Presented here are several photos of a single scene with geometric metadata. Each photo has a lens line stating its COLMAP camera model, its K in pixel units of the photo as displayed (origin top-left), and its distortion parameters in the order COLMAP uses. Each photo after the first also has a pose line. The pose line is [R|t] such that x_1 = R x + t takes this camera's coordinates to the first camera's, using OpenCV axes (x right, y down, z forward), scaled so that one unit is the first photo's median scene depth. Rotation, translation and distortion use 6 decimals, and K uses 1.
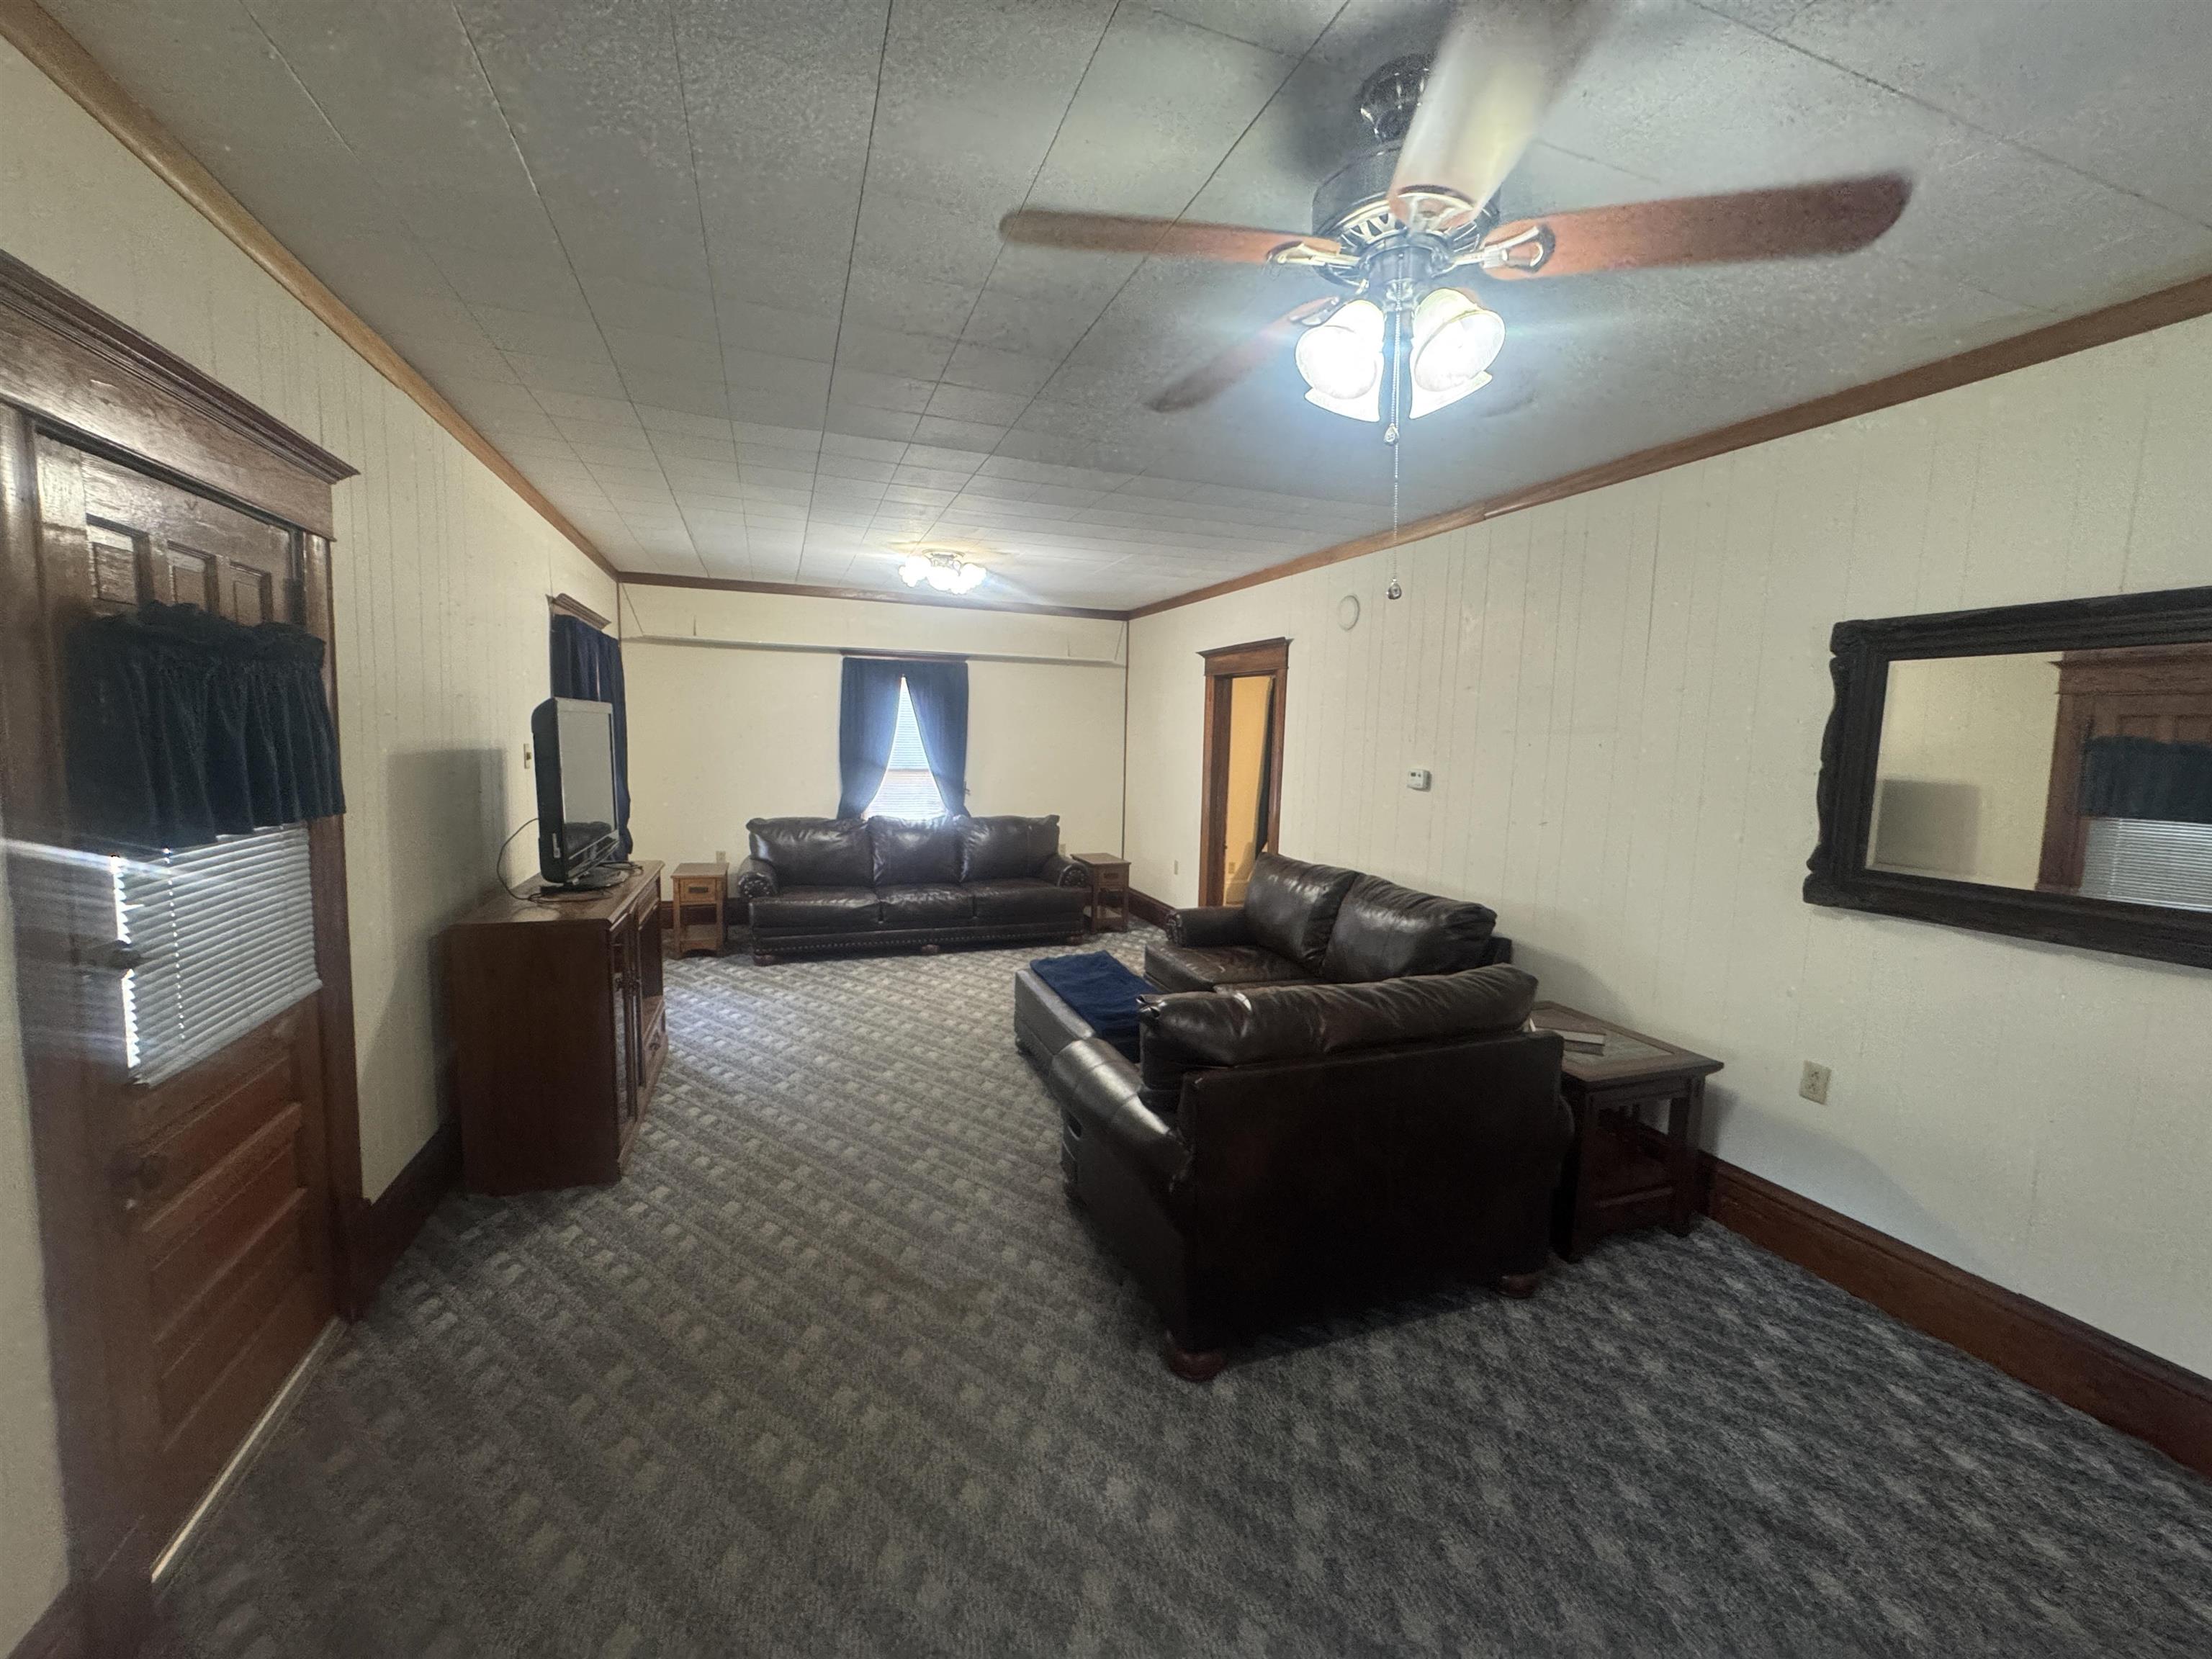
lens RADIAL K [[884.5, 0, 1103.0], [0, 884.5, 826.9], [0, 0, 1]] dist [-0.000424, -0.000209]
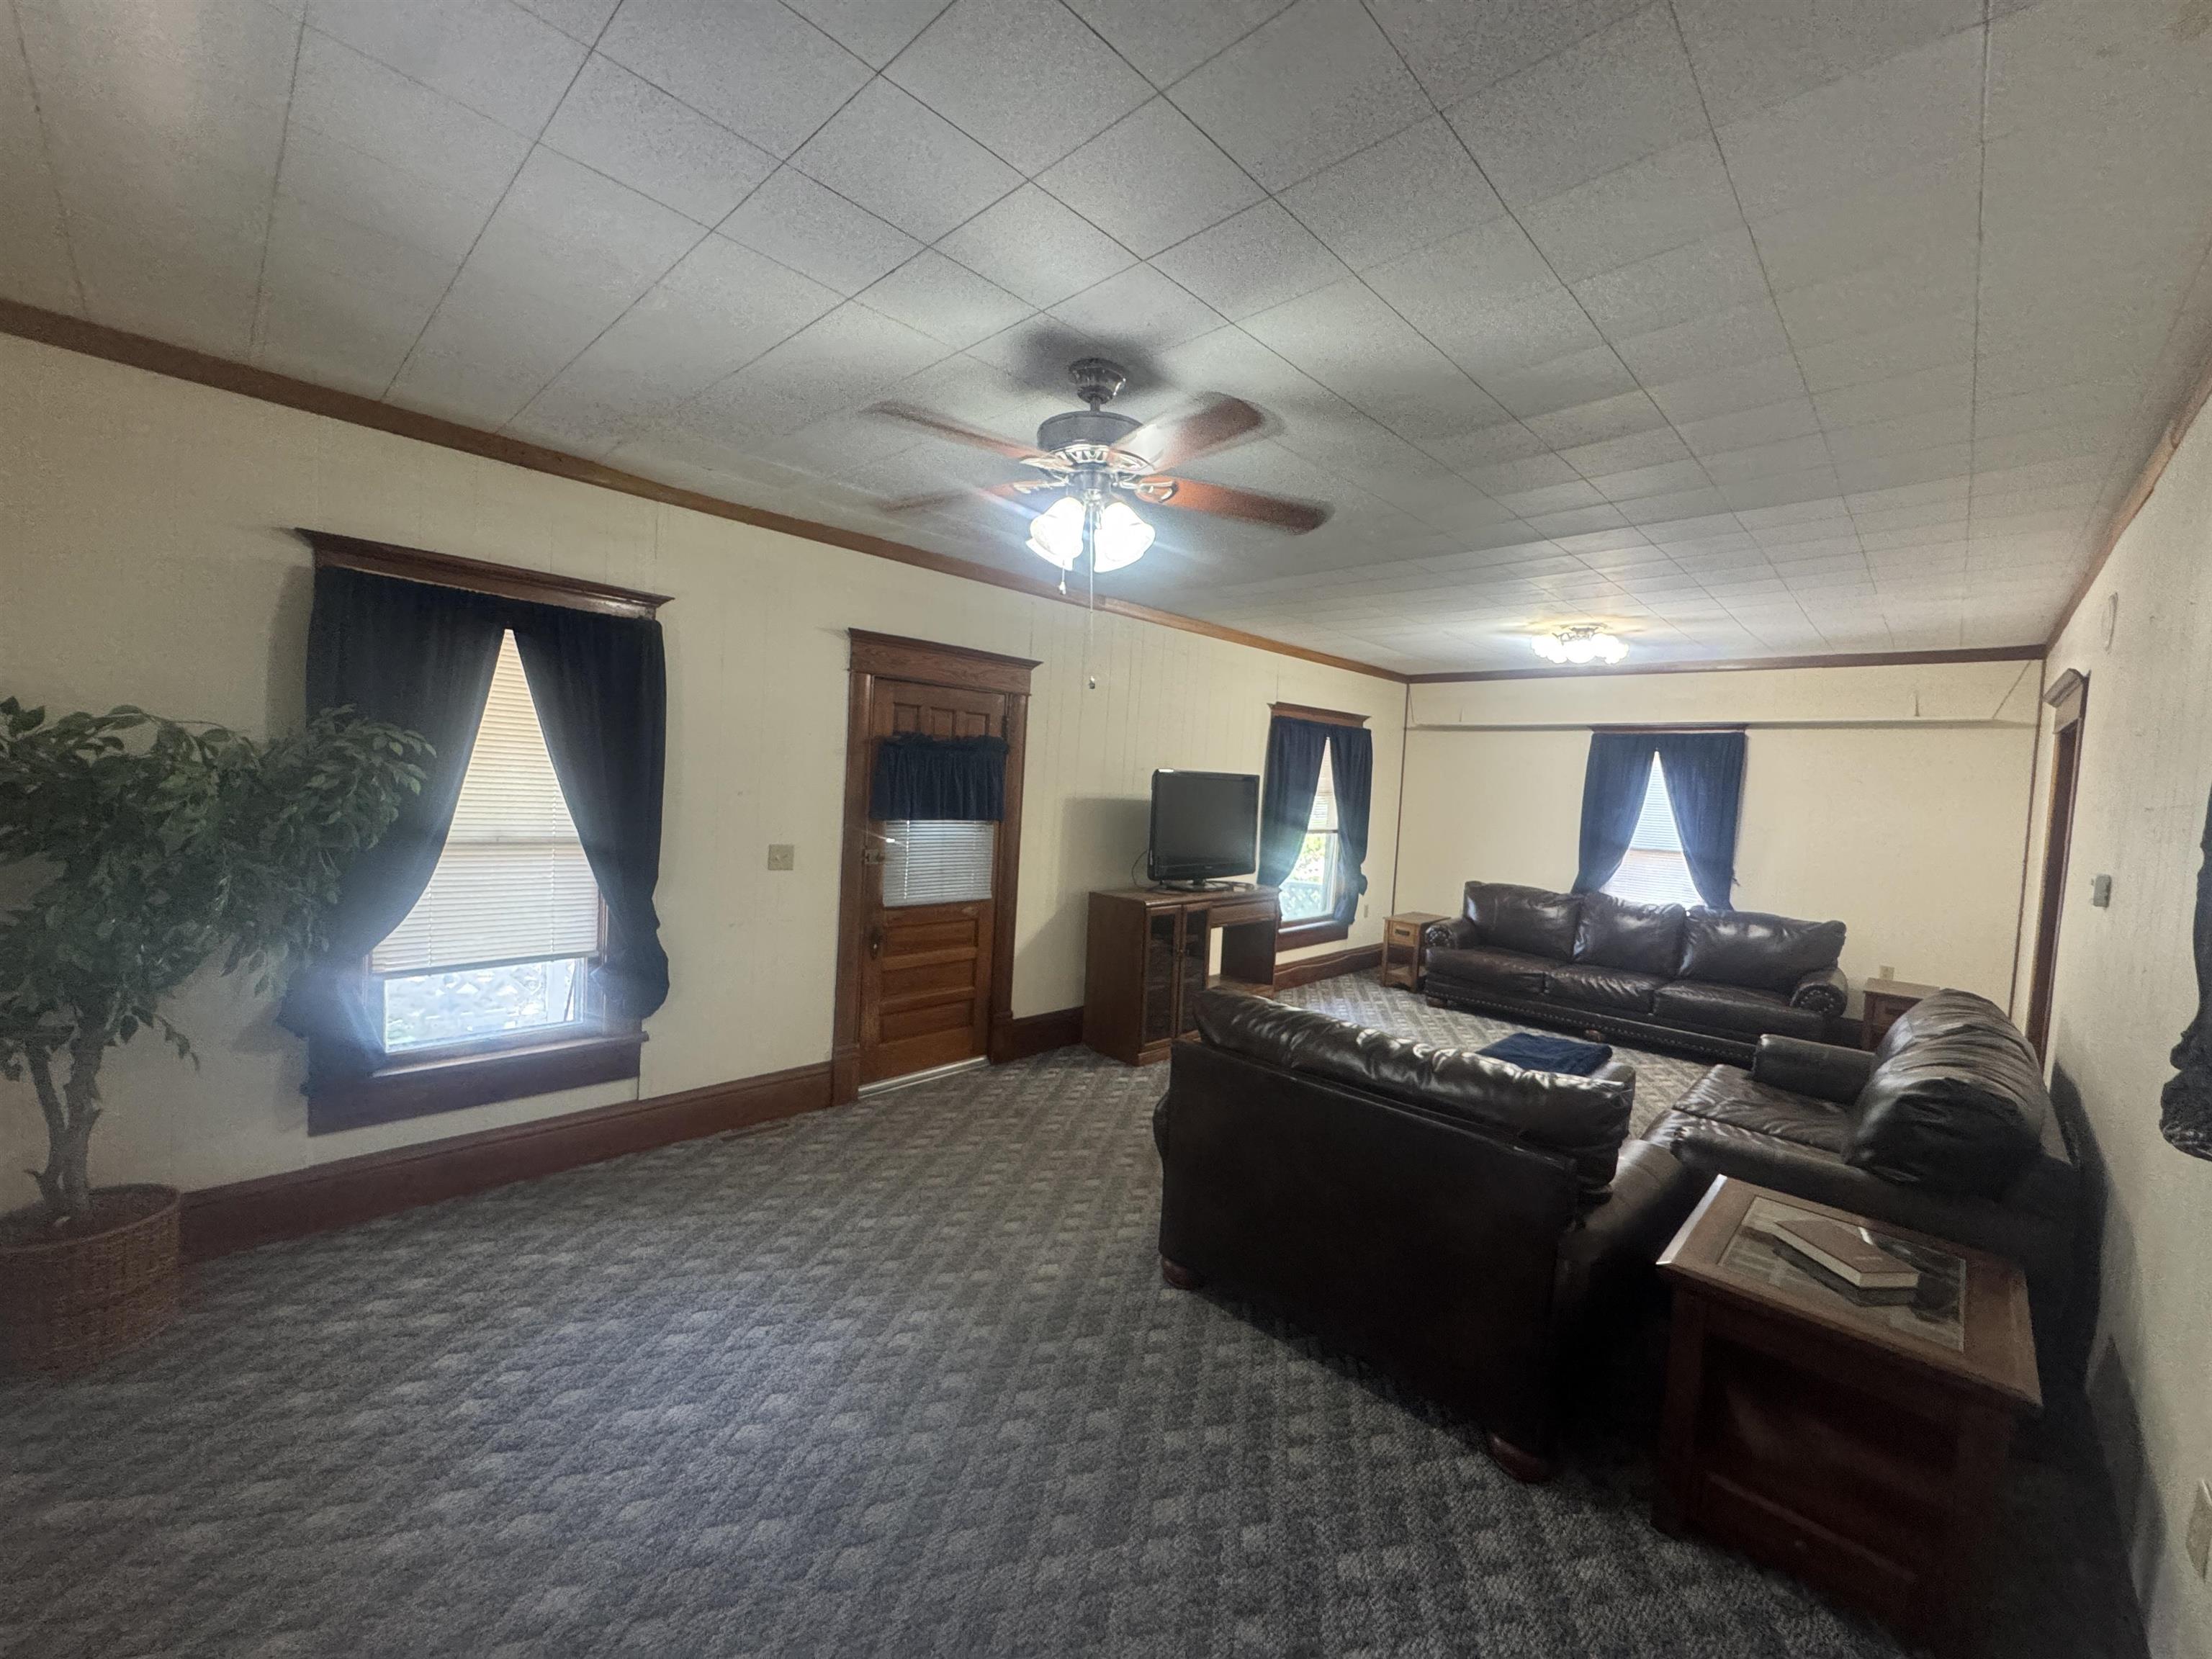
lens RADIAL K [[884.5, 0, 1102.3], [0, 884.5, 822.6], [0, 0, 1]] dist [-0.000424, -0.000209]
pose [[0.430190, 0.039719, -0.901864, 0.993672], [-0.132072, 0.991051, -0.019352, 0.001591], [0.893025, 0.127436, 0.431586, 0.228219]]
